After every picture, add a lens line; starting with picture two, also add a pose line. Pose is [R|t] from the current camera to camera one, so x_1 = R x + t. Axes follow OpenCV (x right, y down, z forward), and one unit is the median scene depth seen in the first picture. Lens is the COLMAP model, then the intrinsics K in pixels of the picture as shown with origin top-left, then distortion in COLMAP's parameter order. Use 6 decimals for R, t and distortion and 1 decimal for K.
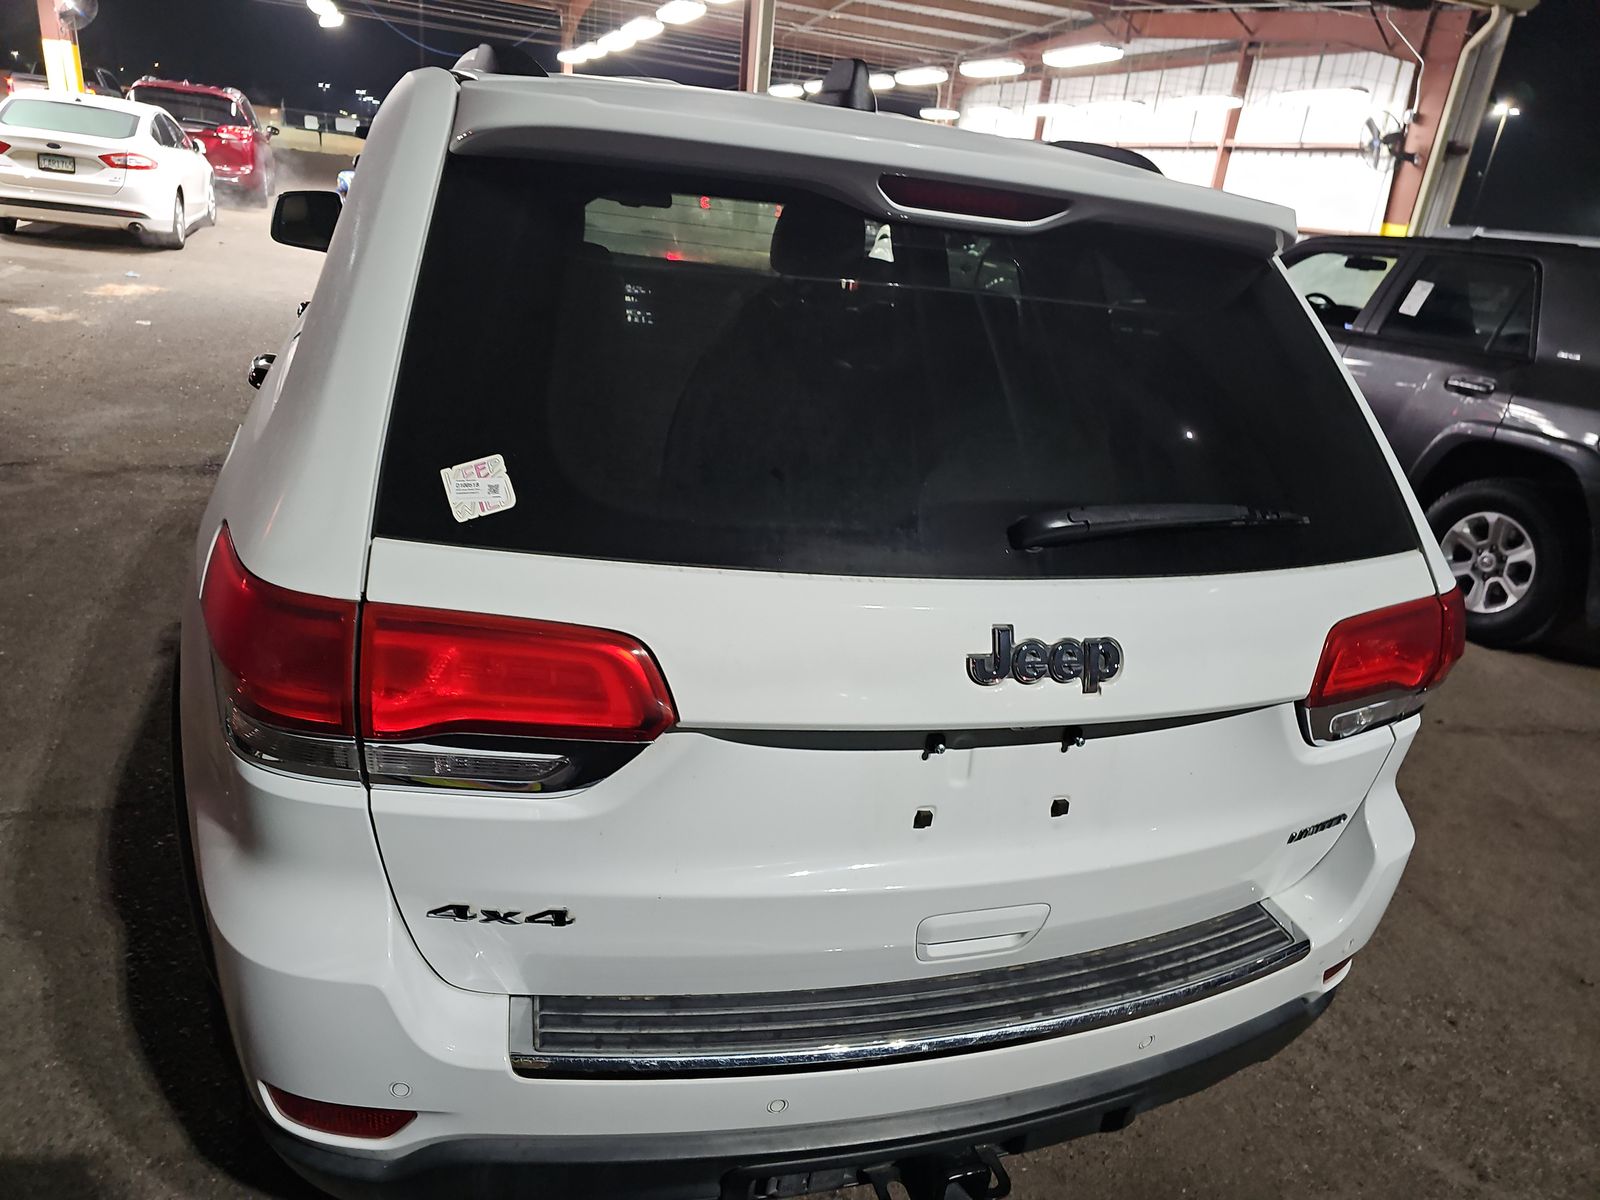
lens RADIAL K [[1053.7, 0, 804.7], [0, 1053.7, 604.8], [0, 0, 1]] dist [0.041015, -0.035591]
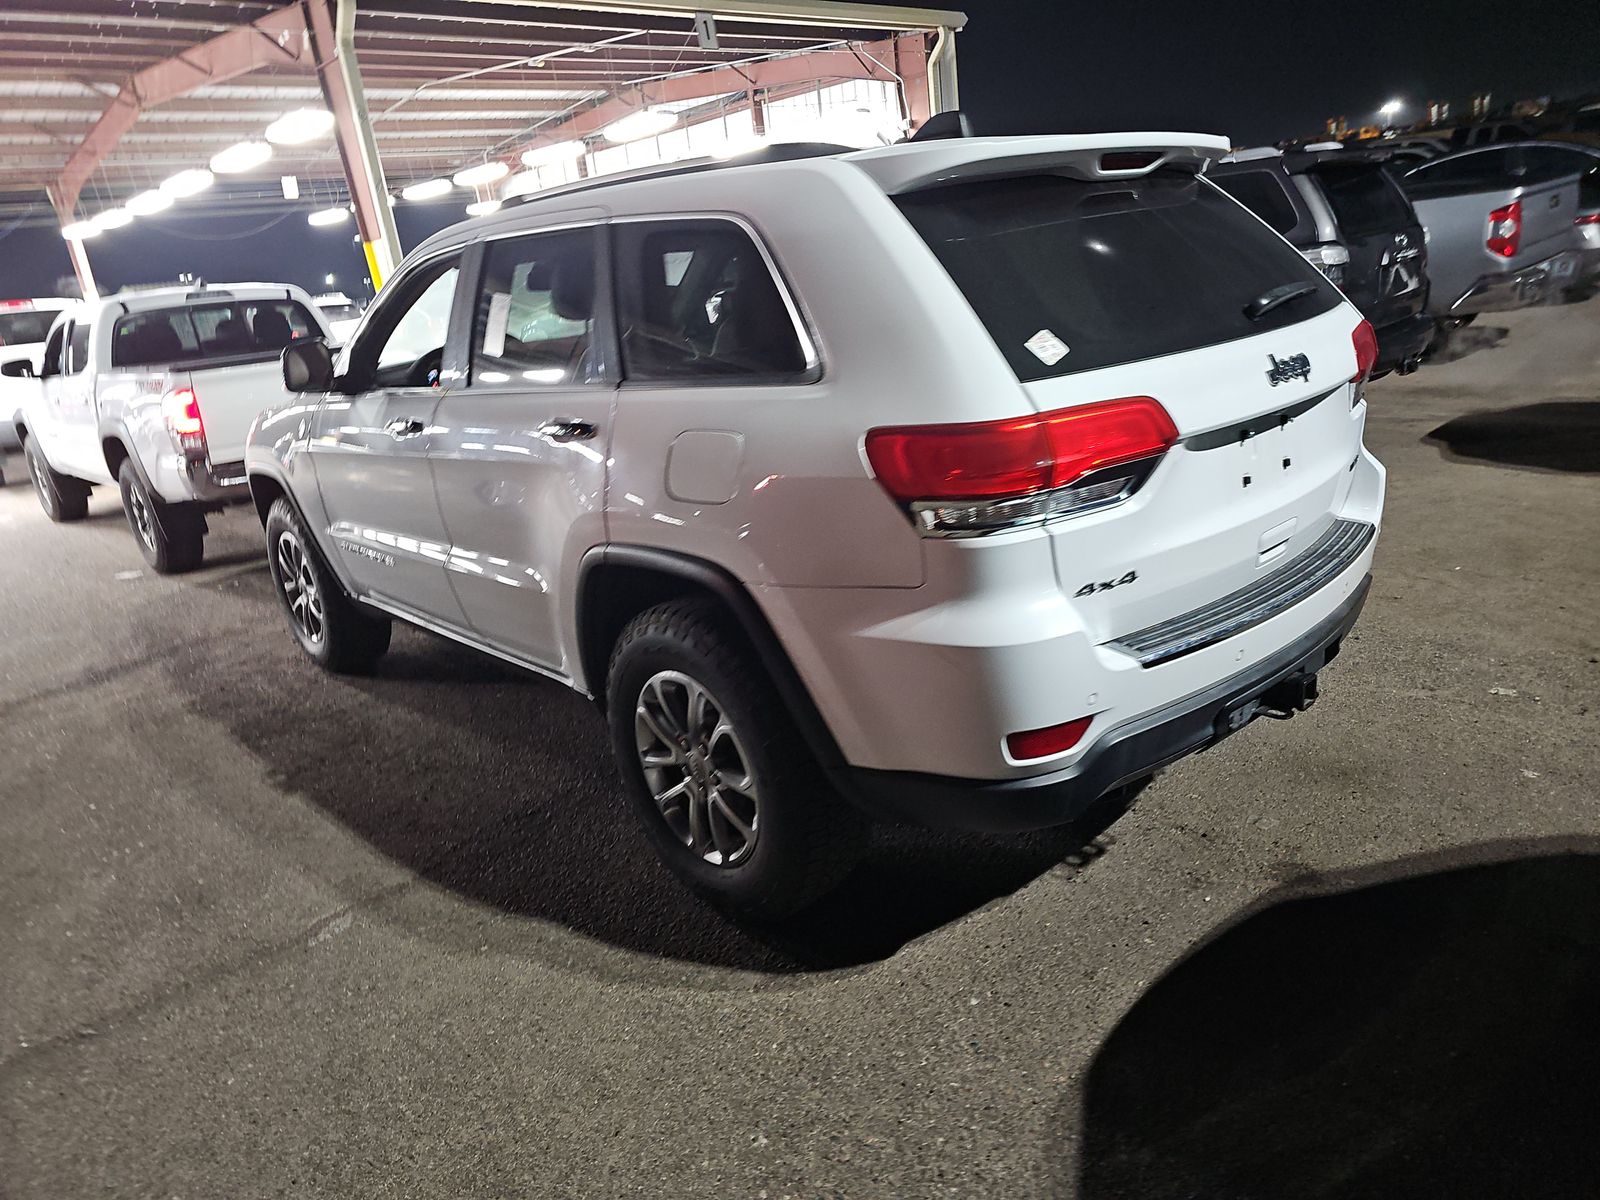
lens RADIAL K [[1053.7, 0, 796.3], [0, 1053.7, 595.3], [0, 0, 1]] dist [0.041015, -0.035591]
pose [[0.890115, -0.325110, 0.319374, -0.846085], [0.346165, 0.938122, -0.009813, 0.094848], [-0.296421, 0.119291, 0.947578, -0.330933]]
